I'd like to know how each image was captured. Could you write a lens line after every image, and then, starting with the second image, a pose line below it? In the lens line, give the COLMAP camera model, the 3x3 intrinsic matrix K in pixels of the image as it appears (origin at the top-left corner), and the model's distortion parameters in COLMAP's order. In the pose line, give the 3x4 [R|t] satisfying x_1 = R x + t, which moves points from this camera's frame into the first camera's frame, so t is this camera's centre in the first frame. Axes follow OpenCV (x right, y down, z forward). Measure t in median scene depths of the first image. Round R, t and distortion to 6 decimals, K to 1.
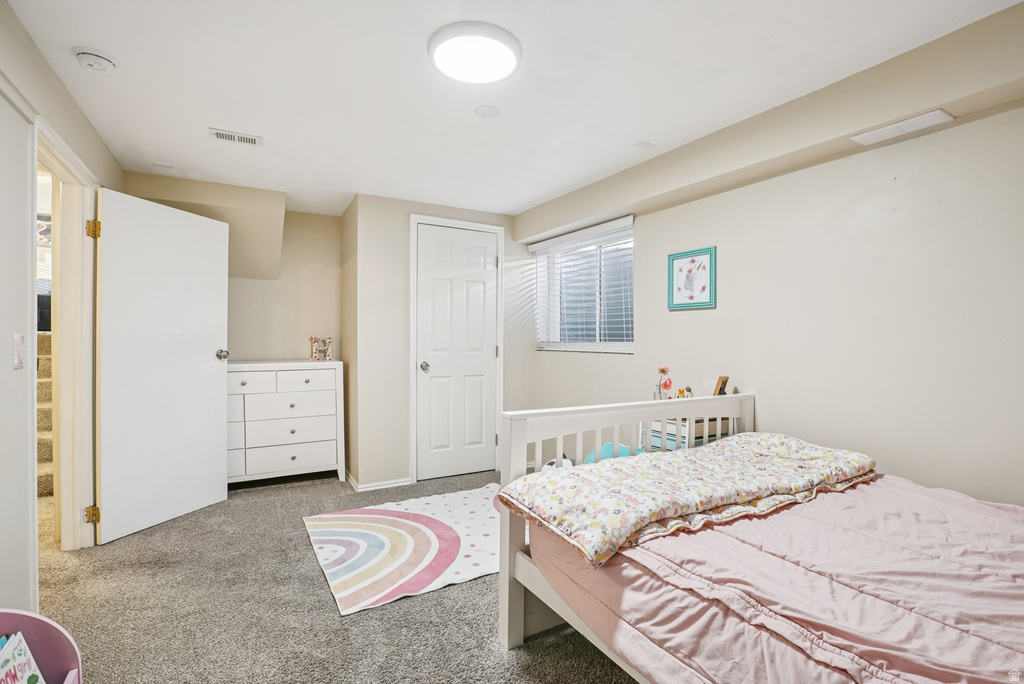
lens RADIAL K [[482.8, 0, 512.9], [0, 482.8, 340.5], [0, 0, 1]] dist [-0.027733, 0.009028]
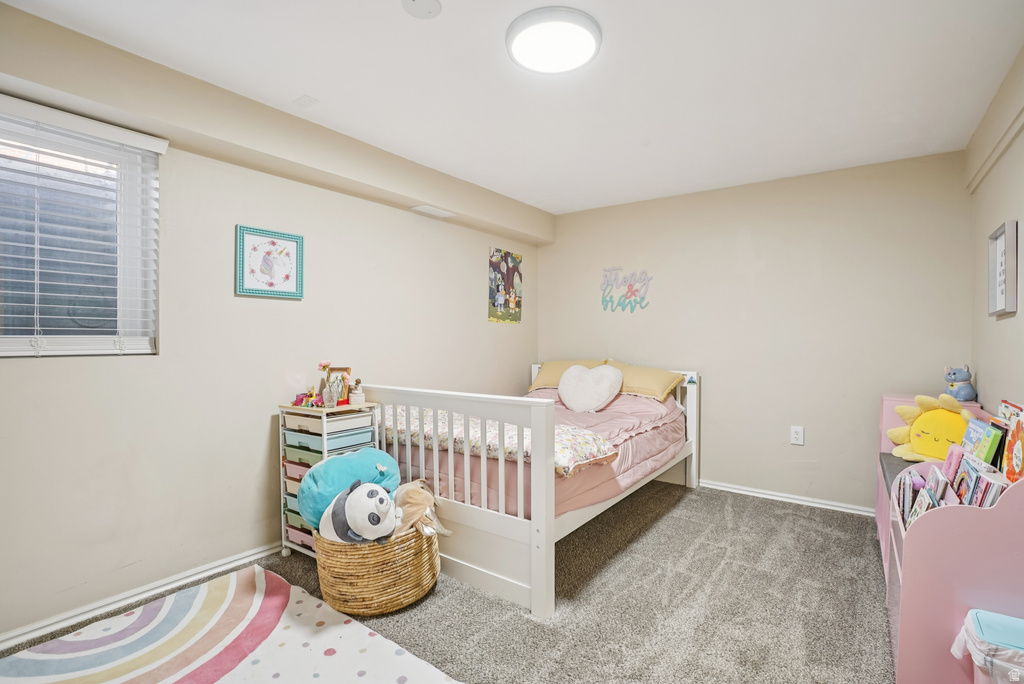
lens RADIAL K [[475.3, 0, 513.4], [0, 475.3, 342.3], [0, 0, 1]] dist [-0.043657, 0.012563]
pose [[-0.391673, -0.025275, 0.919757, -0.589449], [-0.008618, 0.999680, 0.023802, -0.007902], [-0.920064, 0.001396, -0.391765, 0.926190]]
